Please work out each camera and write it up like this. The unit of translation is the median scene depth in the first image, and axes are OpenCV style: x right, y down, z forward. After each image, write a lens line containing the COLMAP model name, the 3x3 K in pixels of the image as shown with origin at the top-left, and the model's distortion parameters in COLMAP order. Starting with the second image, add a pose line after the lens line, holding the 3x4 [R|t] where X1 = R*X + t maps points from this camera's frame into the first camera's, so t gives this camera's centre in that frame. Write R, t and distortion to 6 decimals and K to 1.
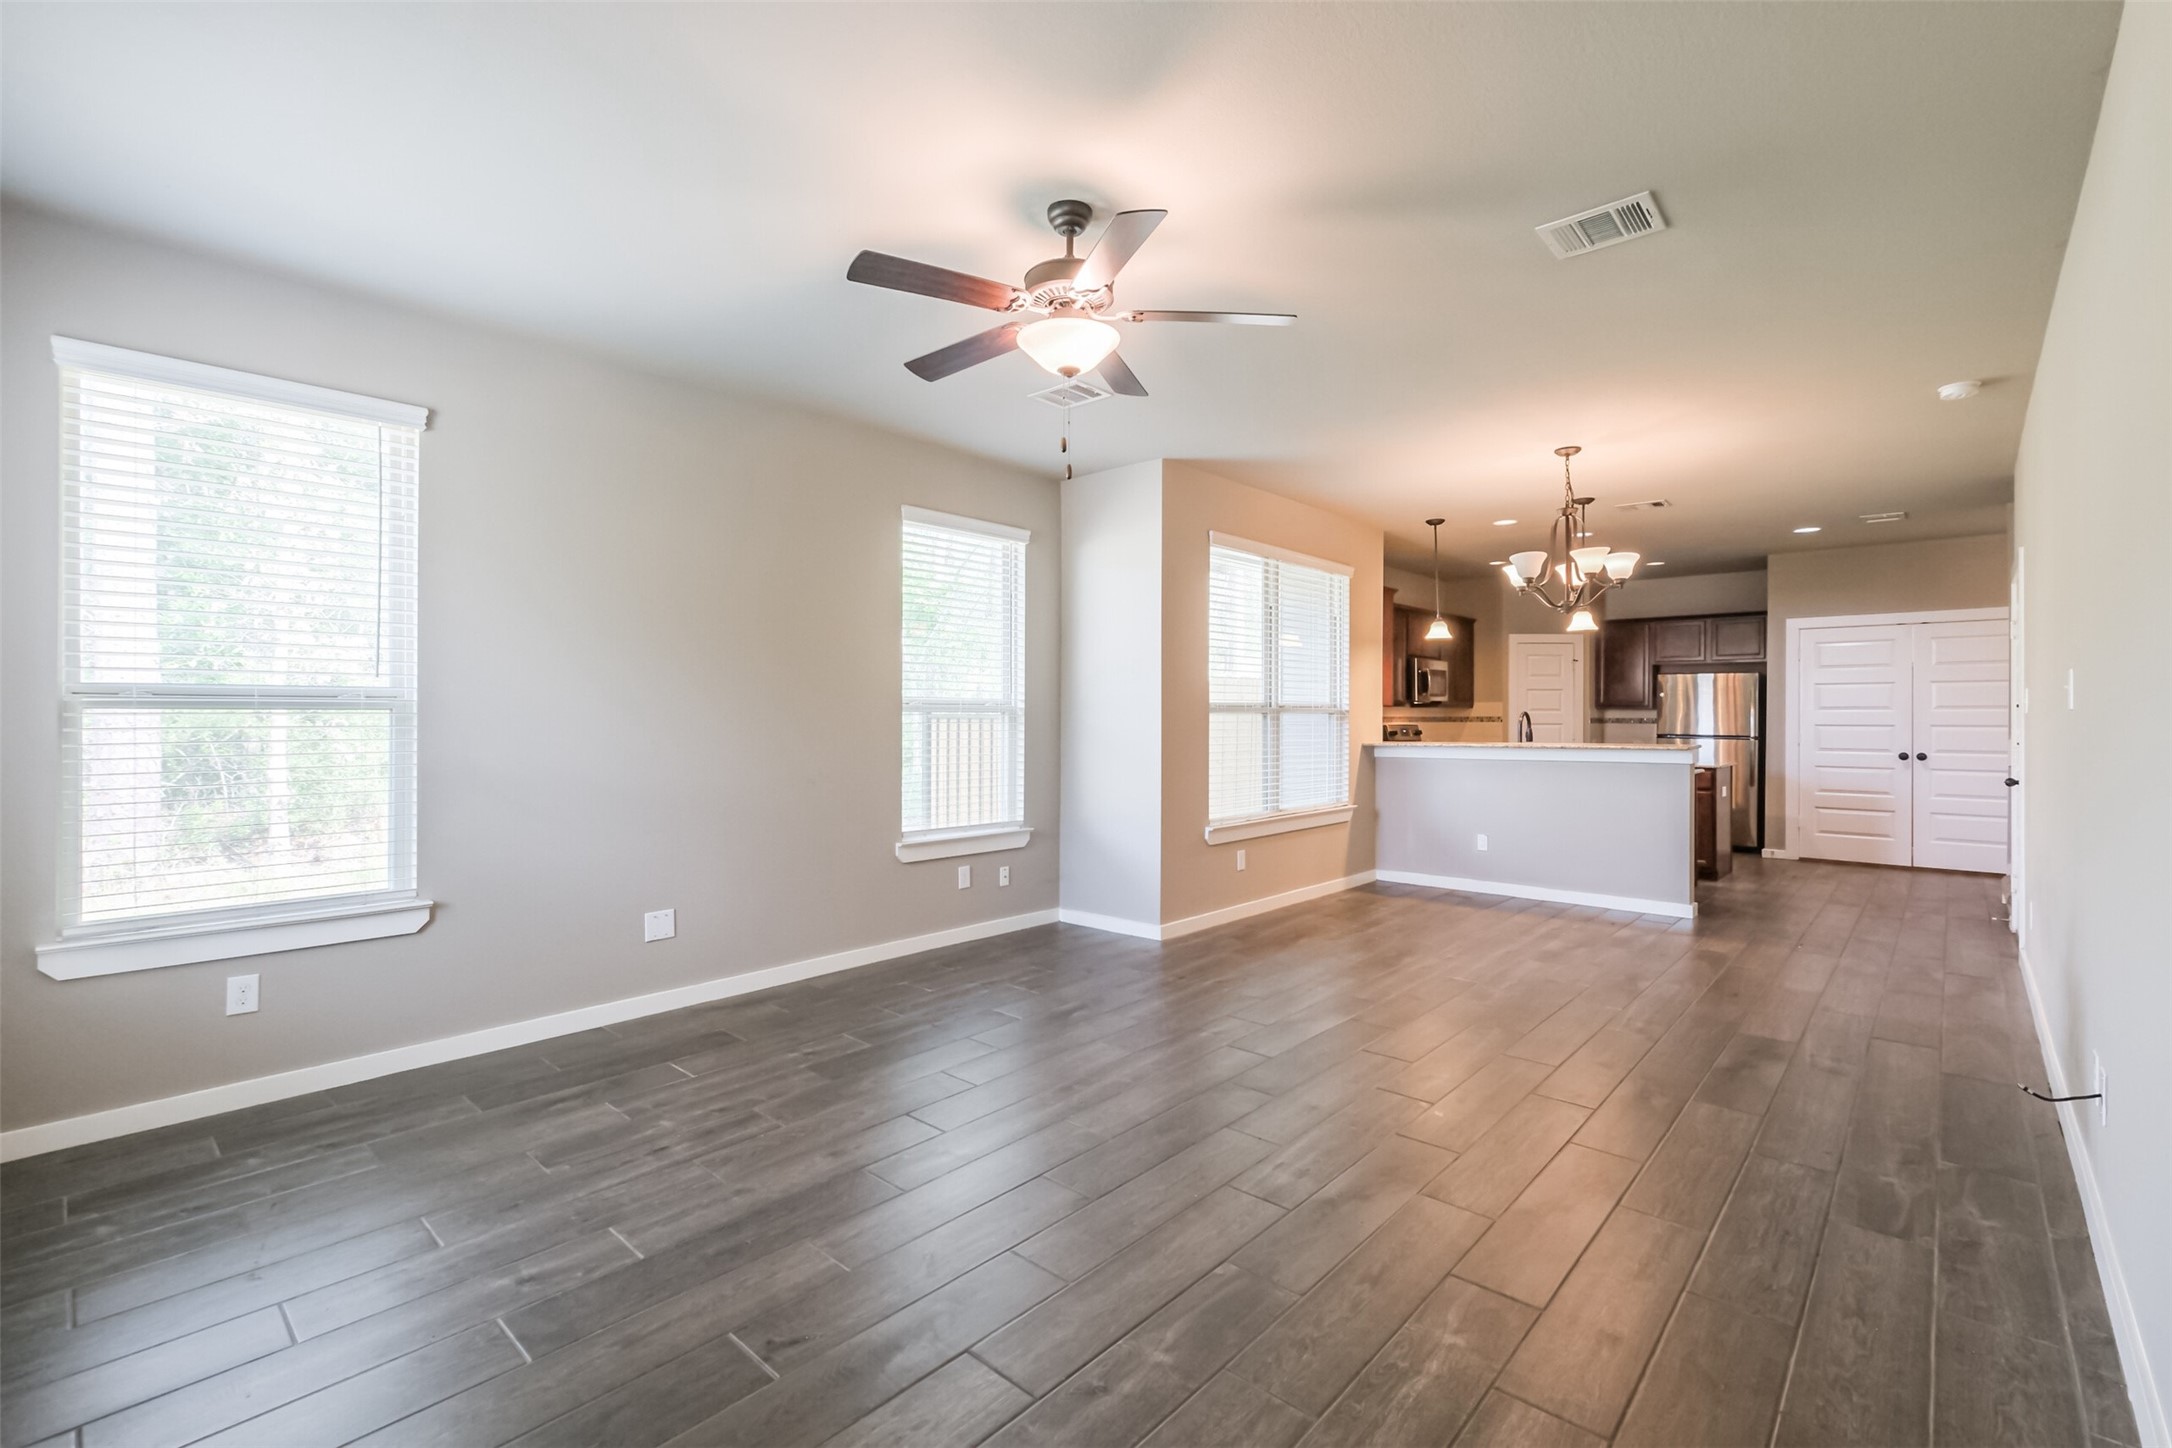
lens RADIAL K [[954.8, 0, 1089.5], [0, 954.8, 714.7], [0, 0, 1]] dist [0.002425, -0.001171]
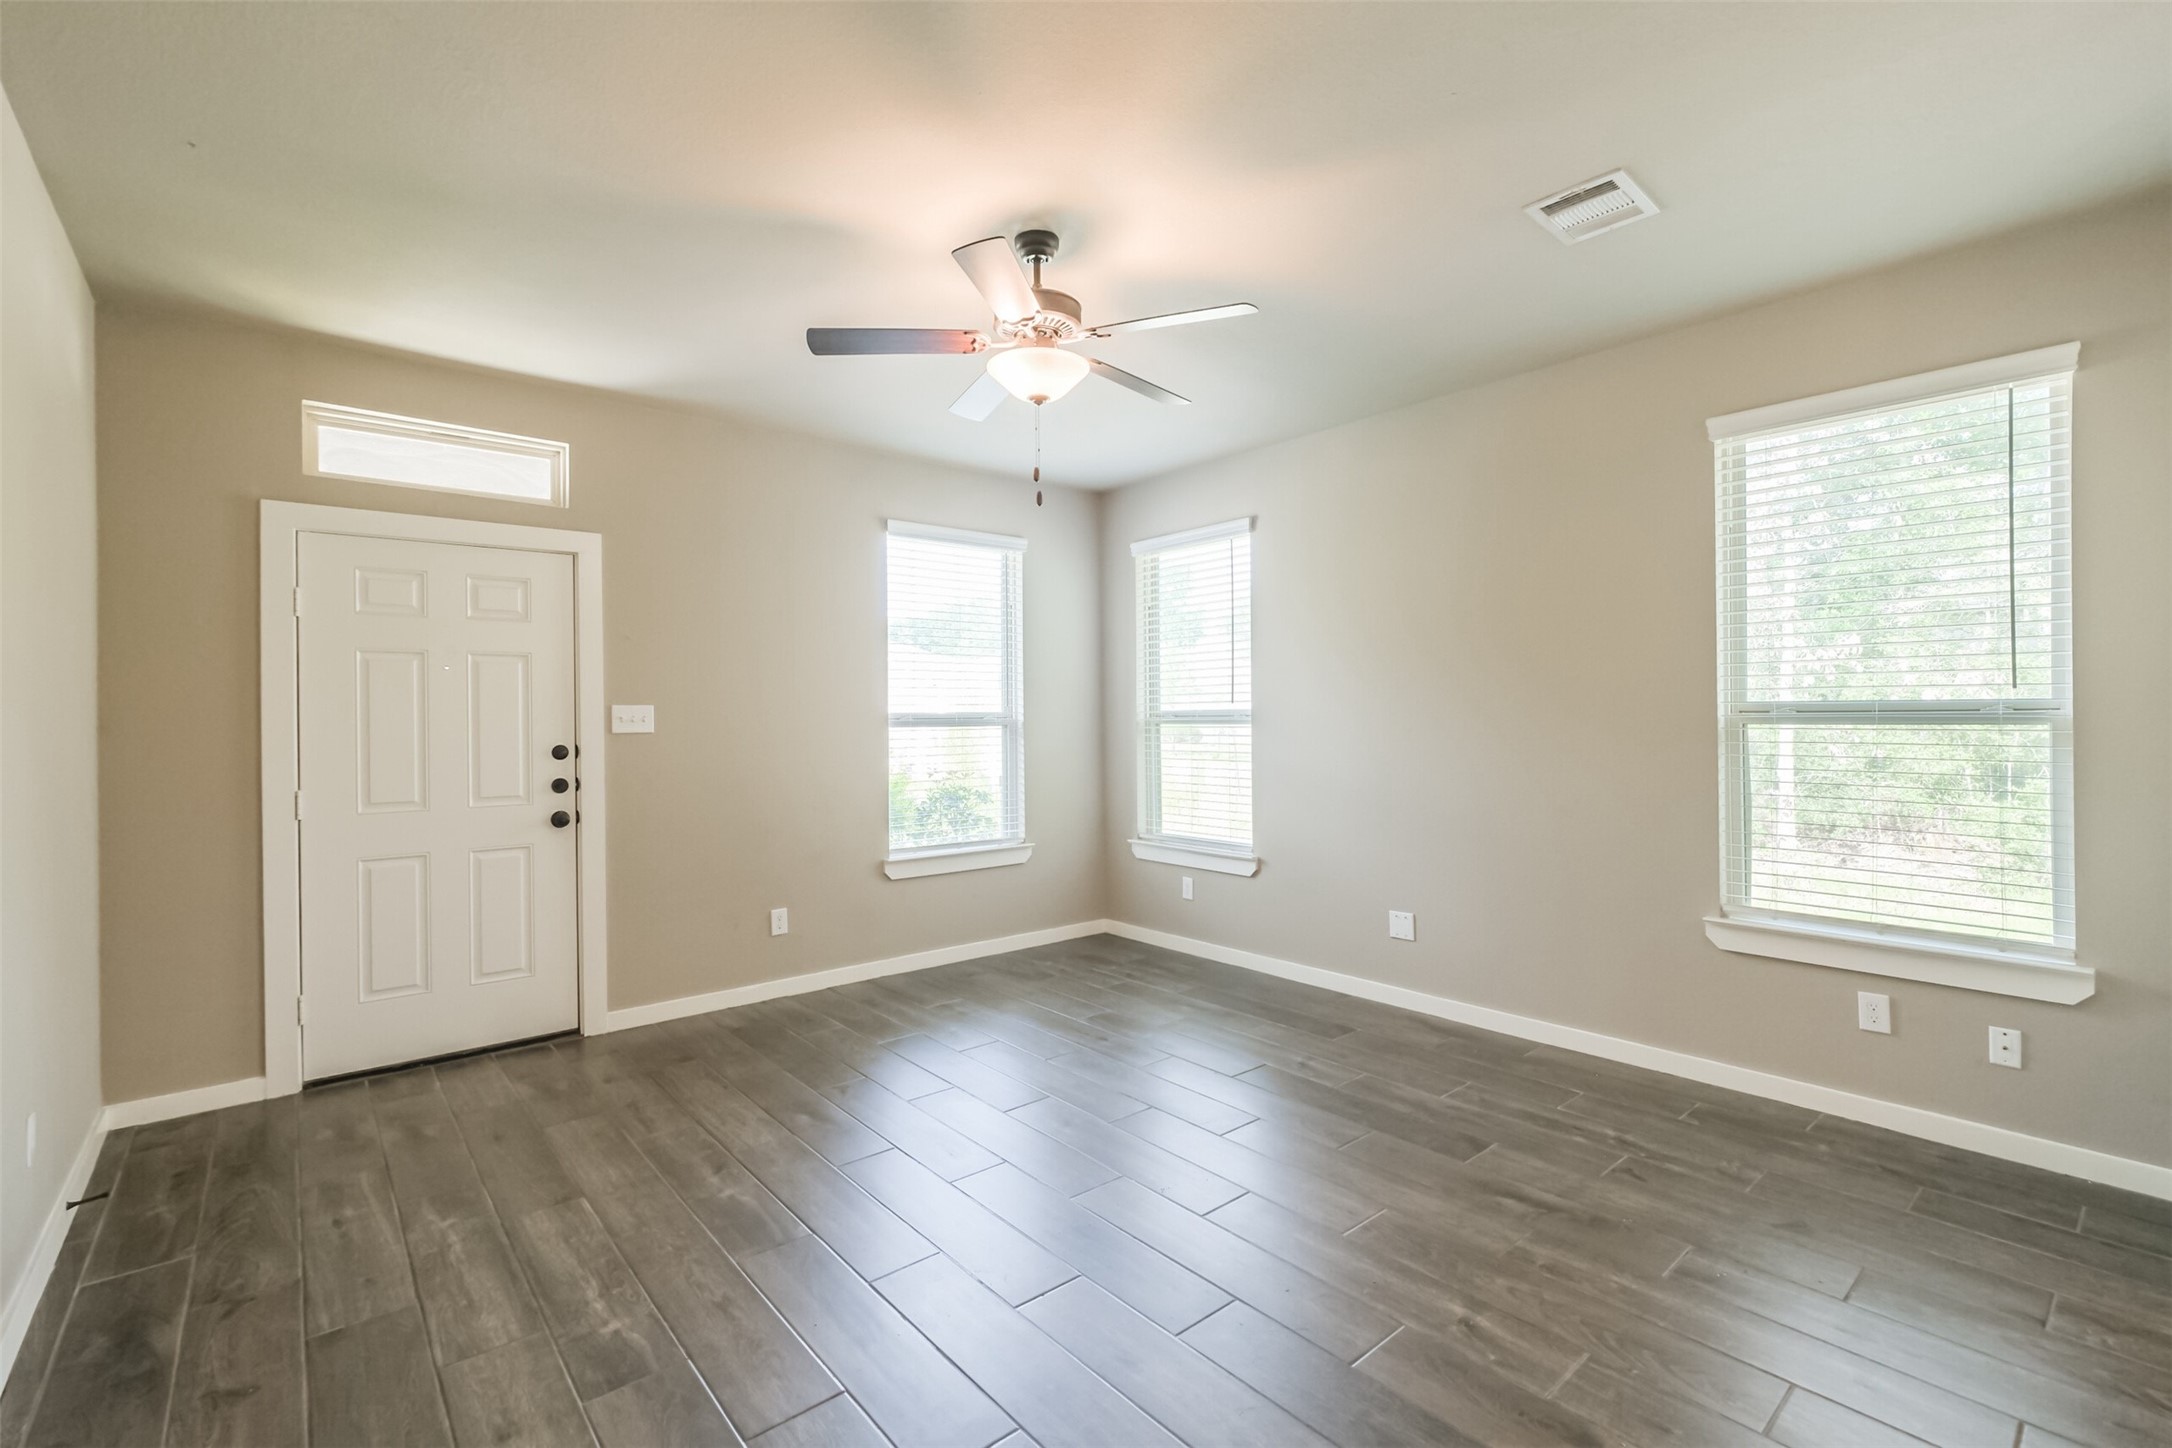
lens RADIAL K [[954.8, 0, 1085.1], [0, 954.8, 712.6], [0, 0, 1]] dist [0.002425, -0.001171]
pose [[-0.134411, -0.004067, -0.990917, 0.471996], [0.009541, 0.999940, -0.005398, -0.010390], [0.990880, -0.010179, -0.134364, 0.574471]]
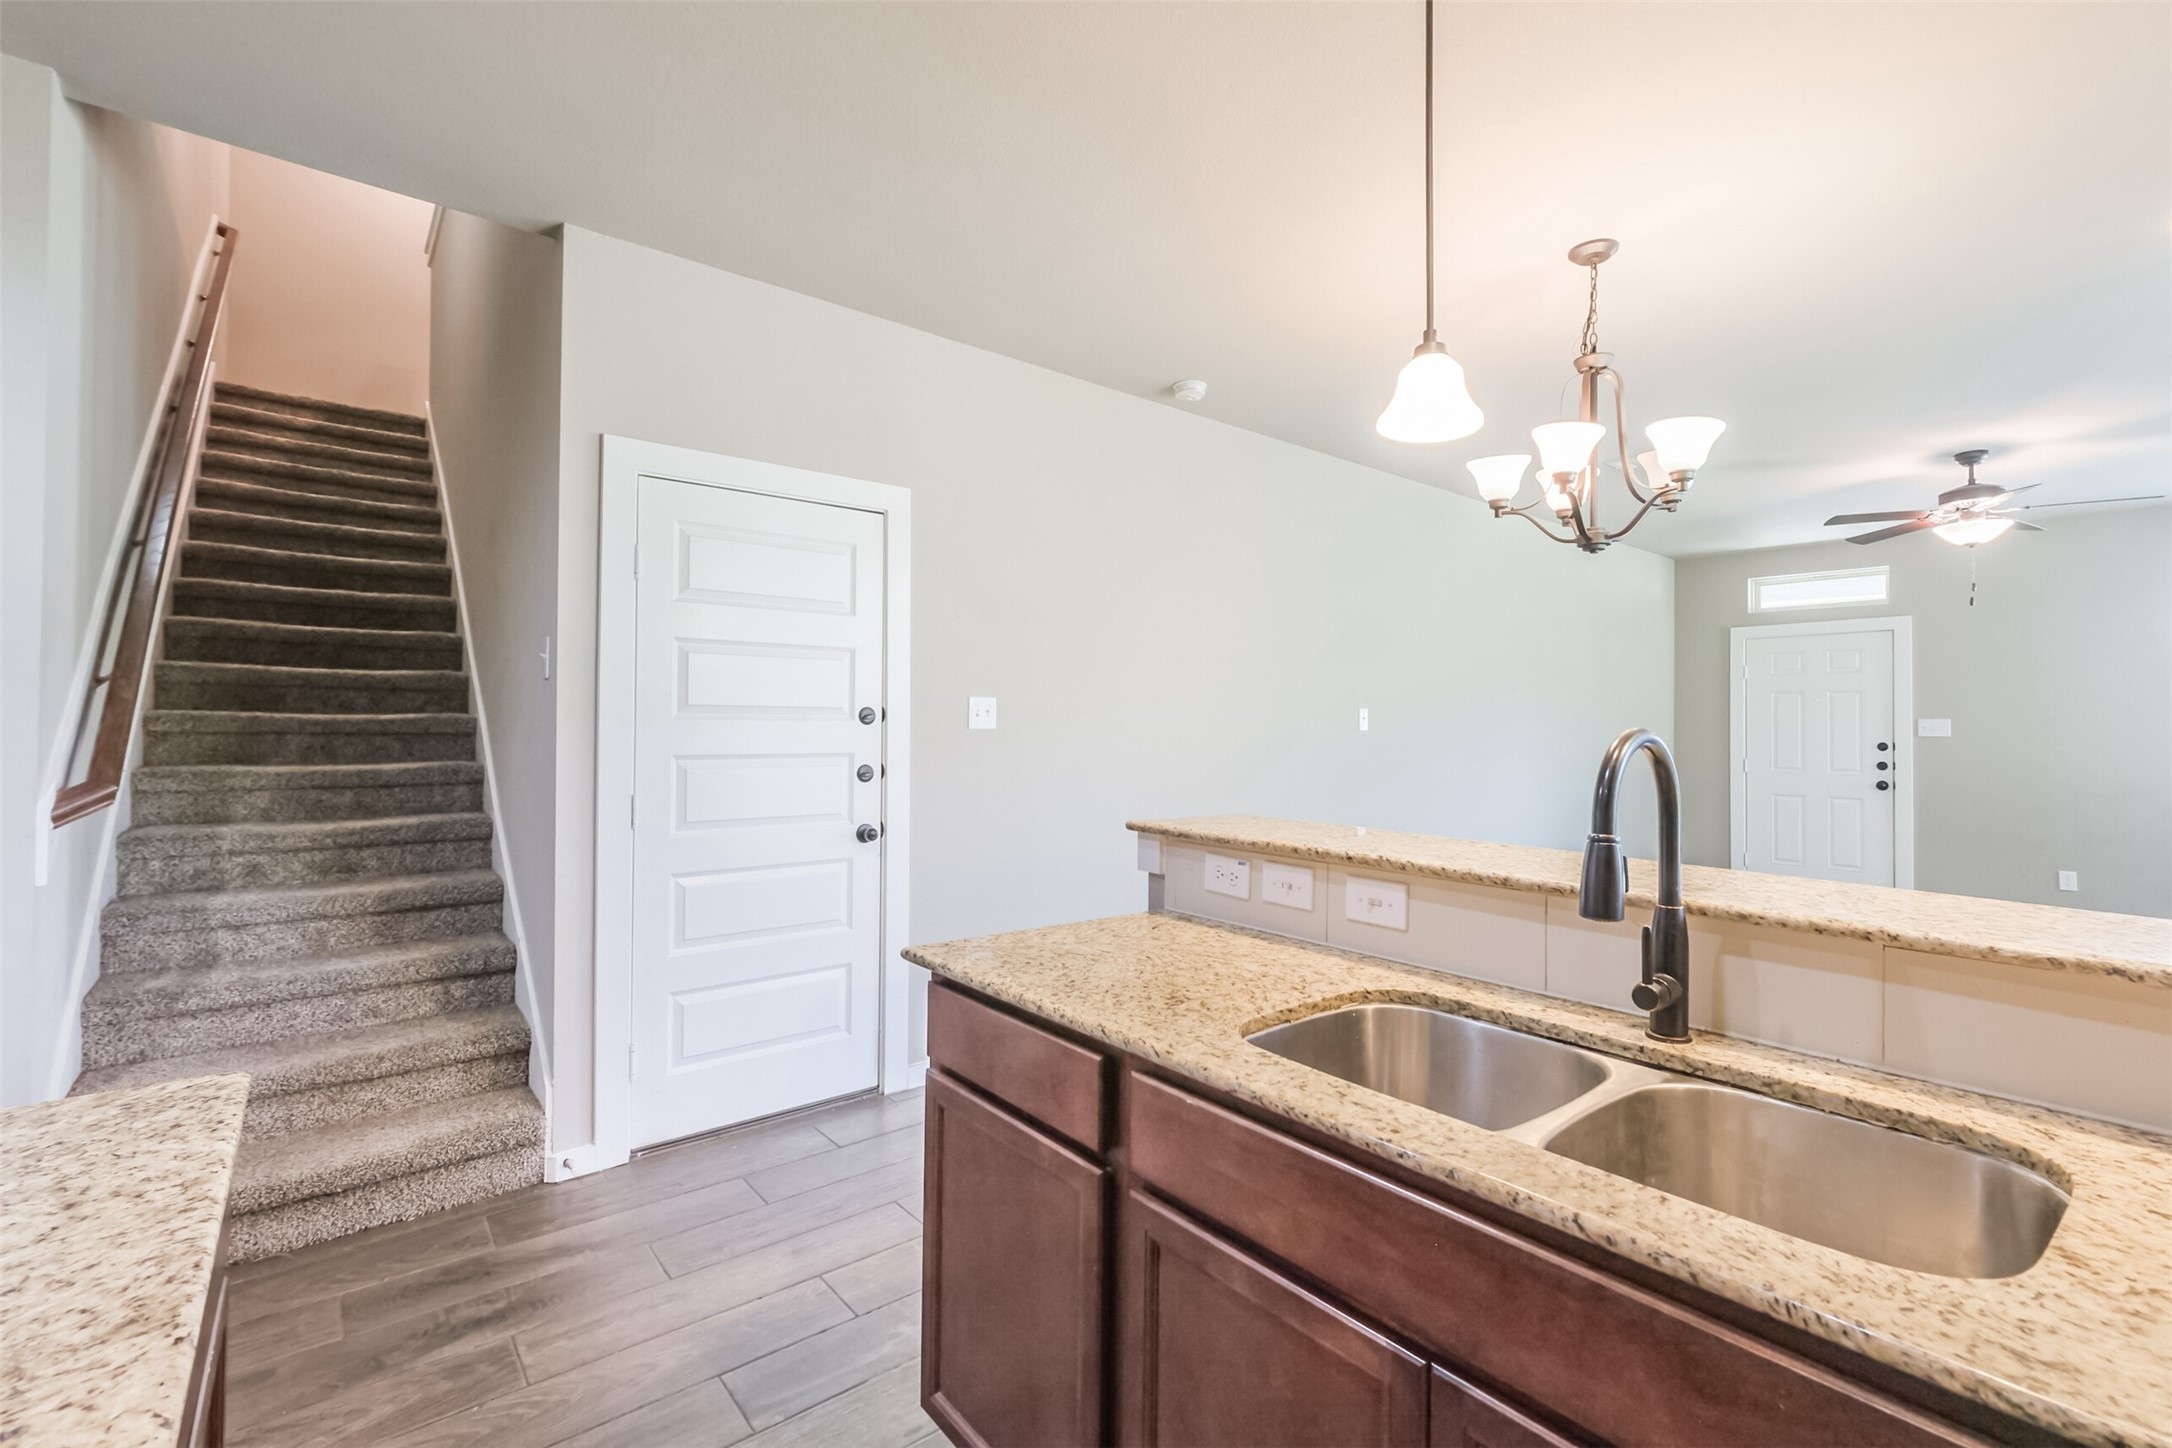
lens RADIAL K [[954.8, 0, 1093.1], [0, 954.8, 715.3], [0, 0, 1]] dist [0.002425, -0.001171]
pose [[-0.989543, -0.006881, 0.144075, 0.644242], [-0.008950, 0.999866, -0.013720, -0.003026], [-0.143961, -0.014866, -0.989472, 1.445616]]
